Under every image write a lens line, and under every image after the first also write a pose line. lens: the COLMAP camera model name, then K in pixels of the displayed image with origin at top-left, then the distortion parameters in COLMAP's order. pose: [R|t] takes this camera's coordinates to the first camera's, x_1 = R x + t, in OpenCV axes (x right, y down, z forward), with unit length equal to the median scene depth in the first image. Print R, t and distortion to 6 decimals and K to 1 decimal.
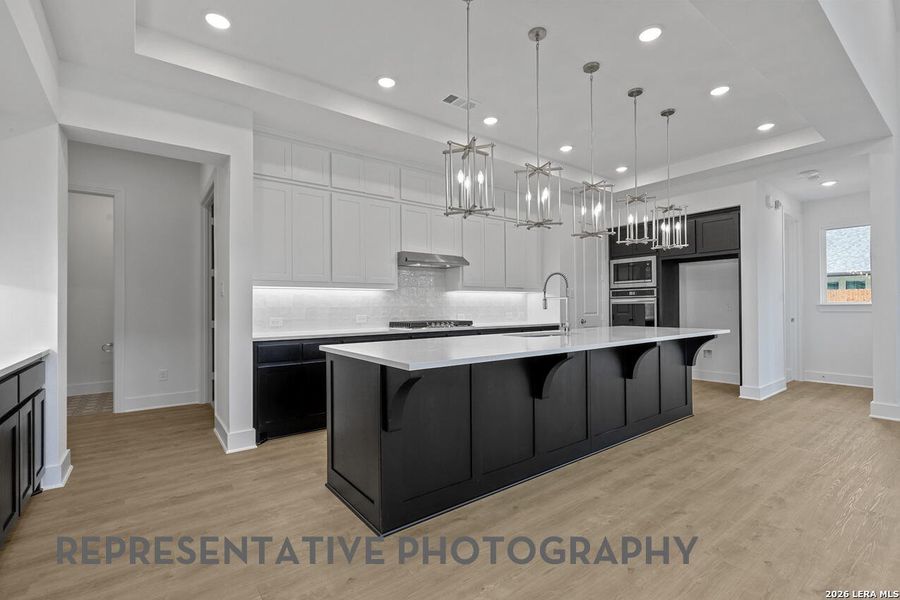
lens RADIAL K [[408.3, 0, 451.1], [0, 408.3, 304.7], [0, 0, 1]] dist [-0.001238, -0.000843]
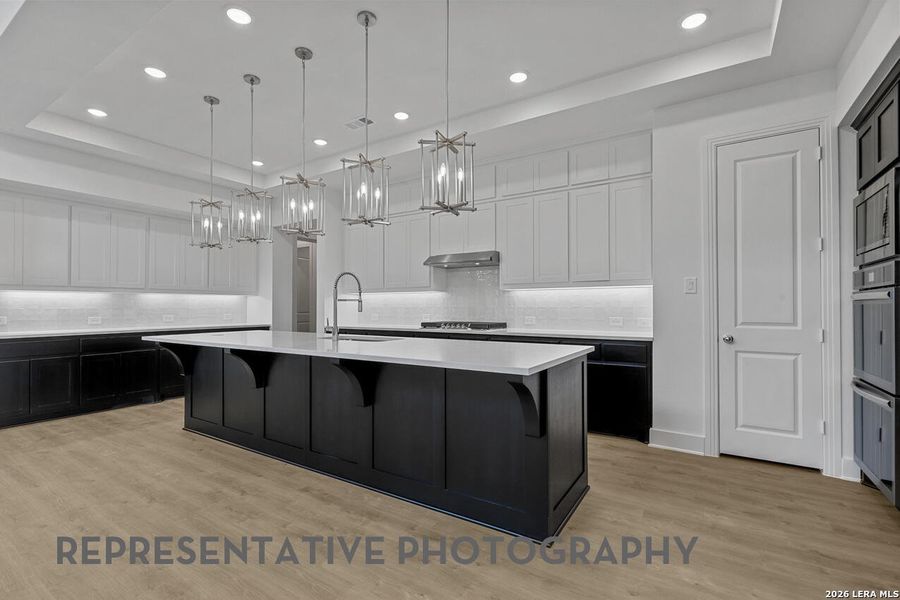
lens RADIAL K [[408.3, 0, 451.8], [0, 408.3, 299.4], [0, 0, 1]] dist [-0.001238, -0.000843]
pose [[0.345336, -0.011145, -0.938413, 1.163043], [0.003646, 0.999938, -0.010534, -0.006674], [0.938472, 0.000216, 0.345355, 0.858846]]
